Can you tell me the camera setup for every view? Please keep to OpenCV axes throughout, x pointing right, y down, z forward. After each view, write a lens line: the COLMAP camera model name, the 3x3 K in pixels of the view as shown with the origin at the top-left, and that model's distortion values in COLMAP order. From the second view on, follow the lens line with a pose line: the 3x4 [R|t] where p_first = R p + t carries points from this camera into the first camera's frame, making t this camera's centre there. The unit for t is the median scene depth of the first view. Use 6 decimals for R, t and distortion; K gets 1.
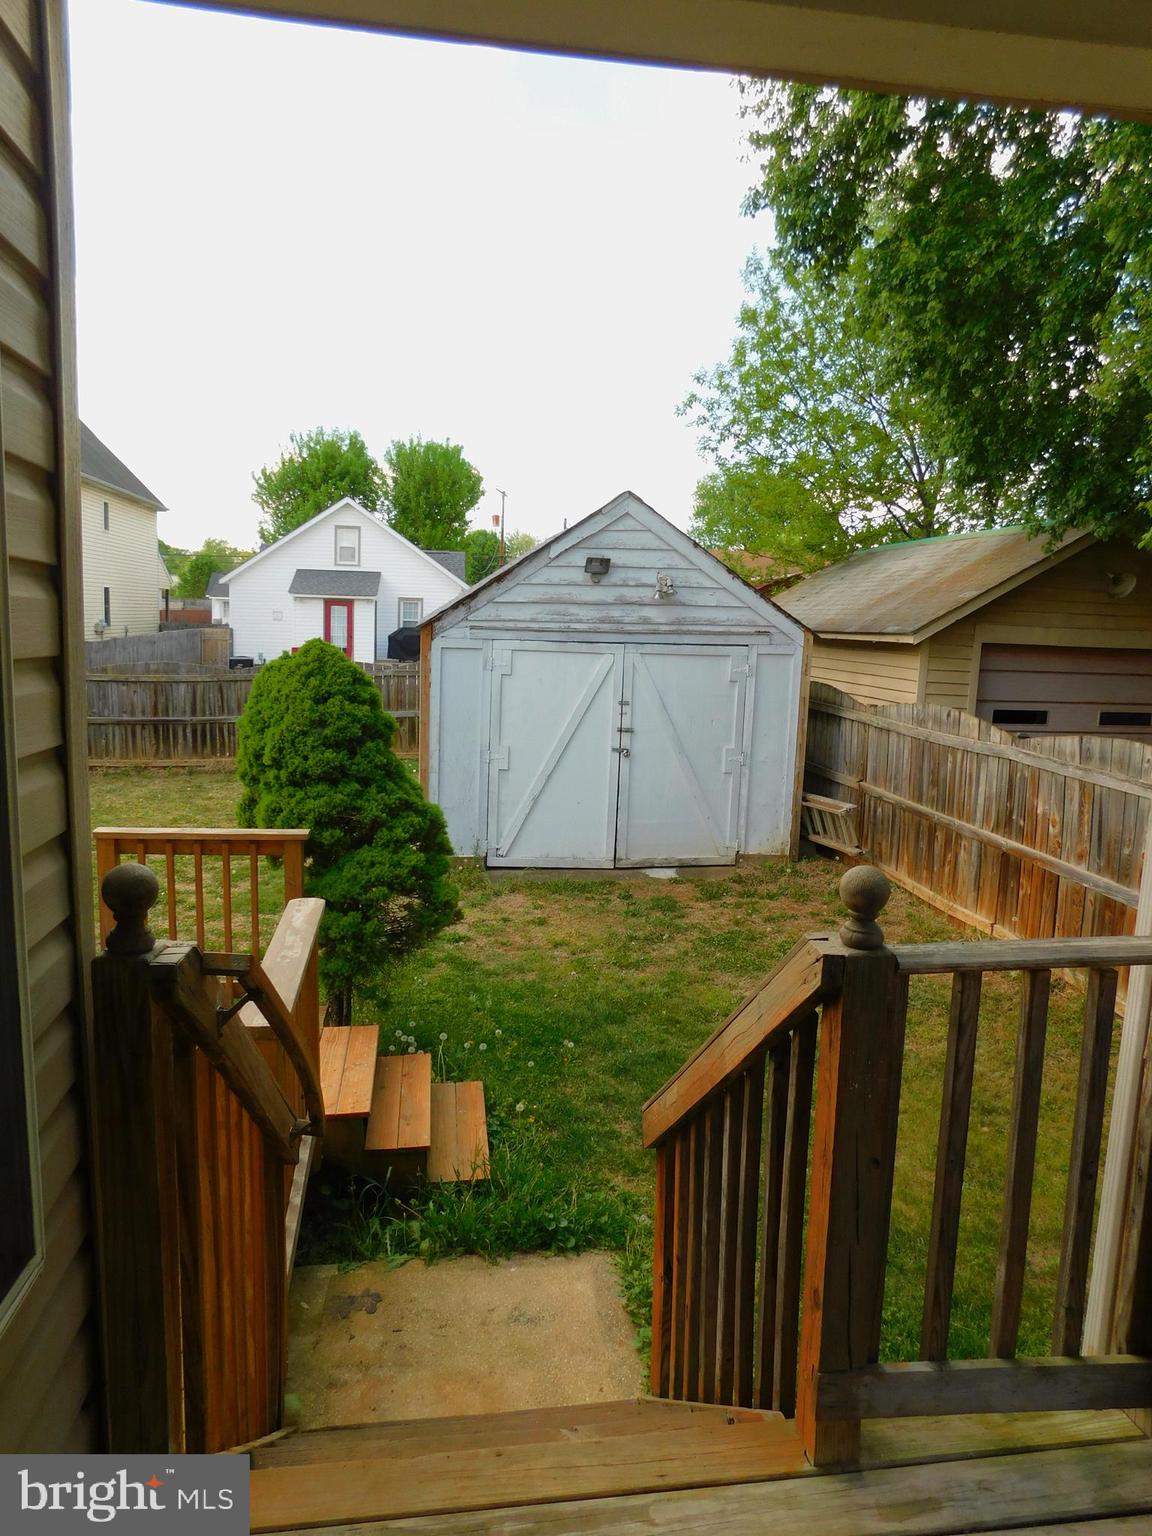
lens RADIAL K [[1005.5, 0, 567.2], [0, 1005.5, 762.6], [0, 0, 1]] dist [-0.074247, 0.053631]
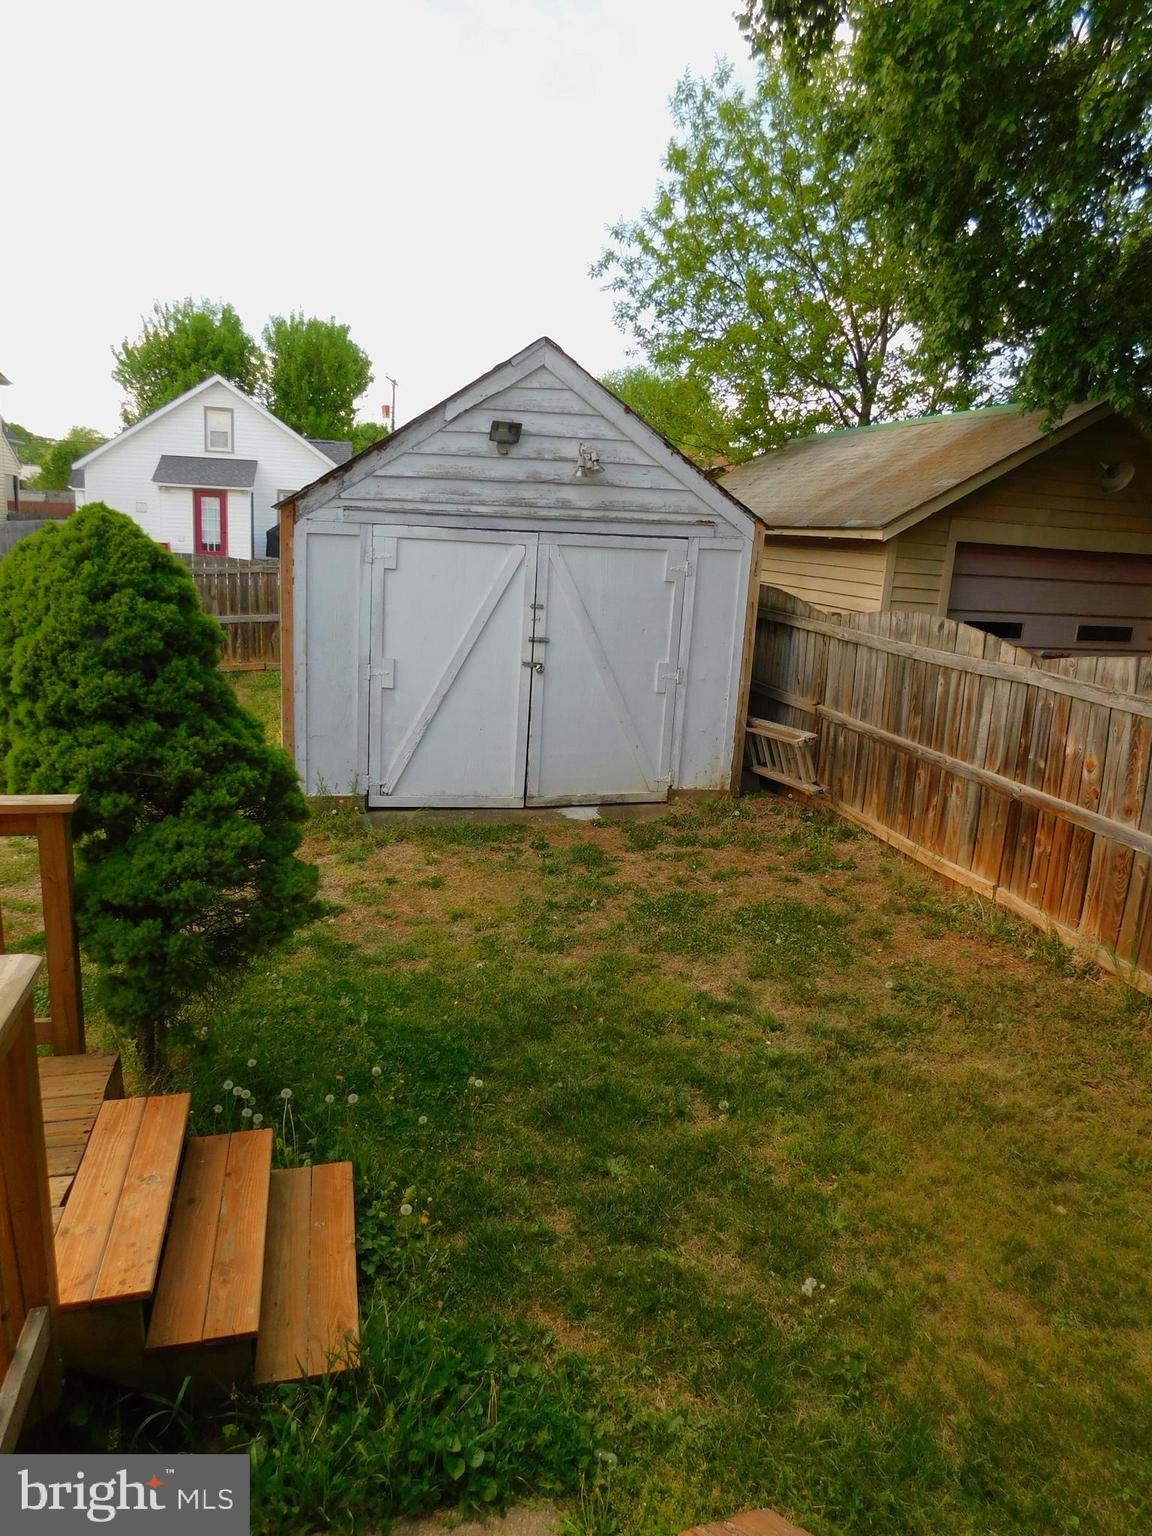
lens RADIAL K [[1005.5, 0, 567.2], [0, 1005.5, 762.6], [0, 0, 1]] dist [-0.074247, 0.053631]
pose [[0.994542, -0.003129, 0.104294, -0.004857], [-0.006555, 0.995703, 0.092376, -0.009763], [-0.104135, -0.092556, 0.990247, 0.202788]]
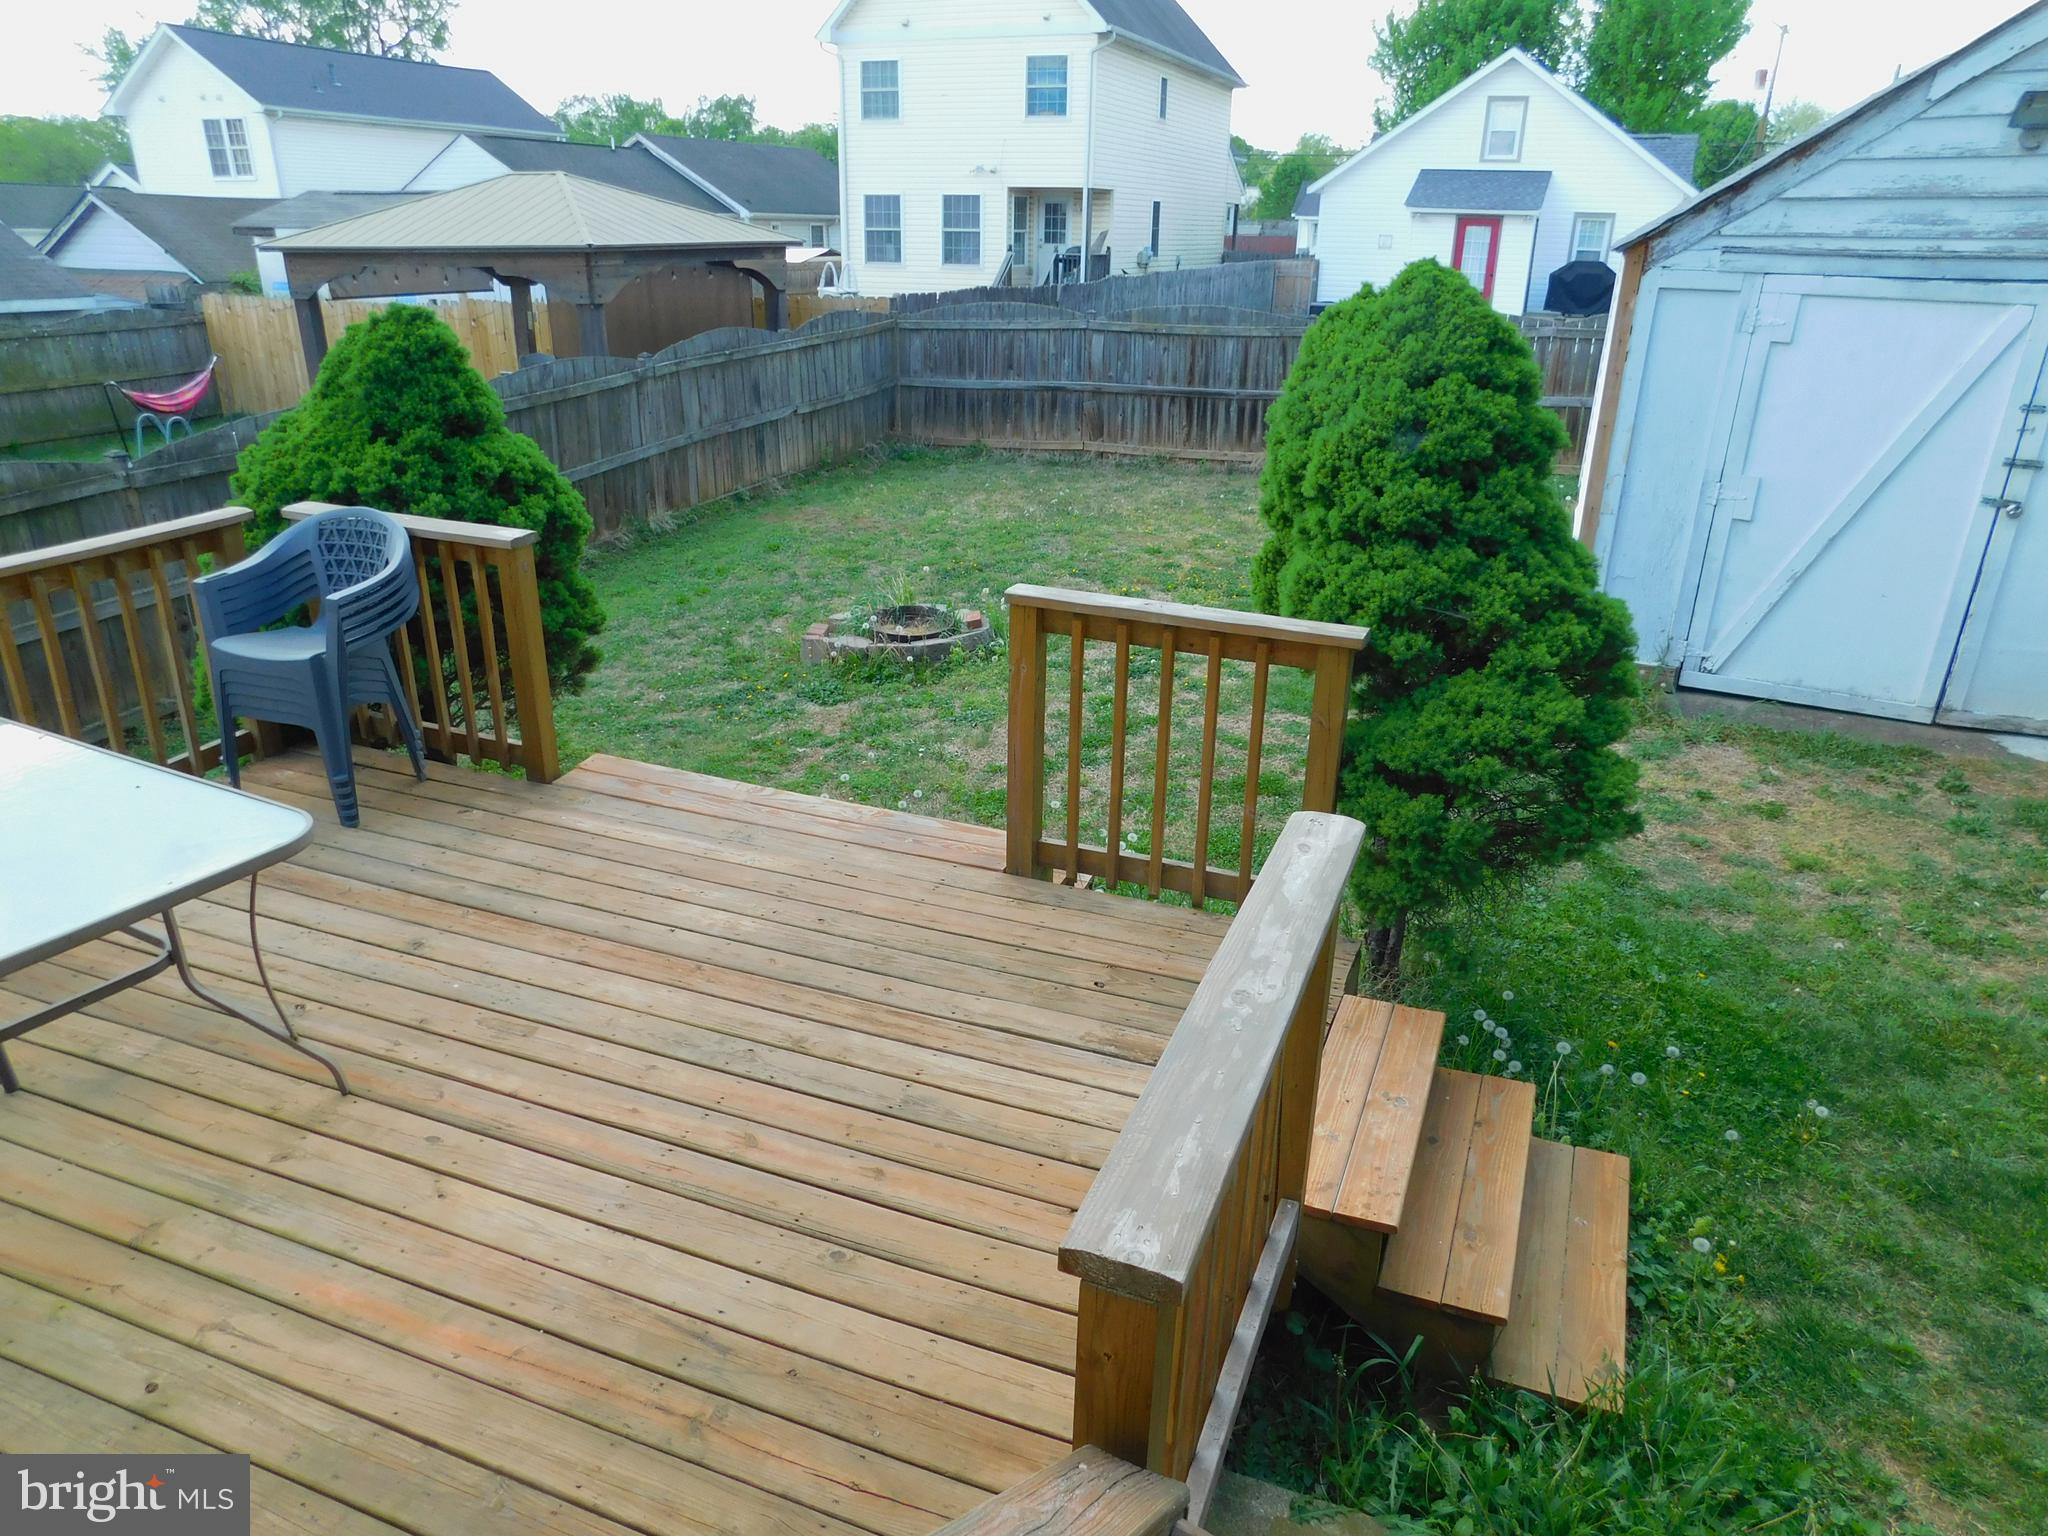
lens RADIAL K [[1333.5, 0, 1015.9], [0, 1333.5, 760.0], [0, 0, 1]] dist [-0.075668, 0.055947]
pose [[0.858437, 0.175810, -0.481847, -0.040030], [-0.062896, 0.968413, 0.241289, -0.015117], [0.509048, -0.176825, 0.842380, 0.180832]]
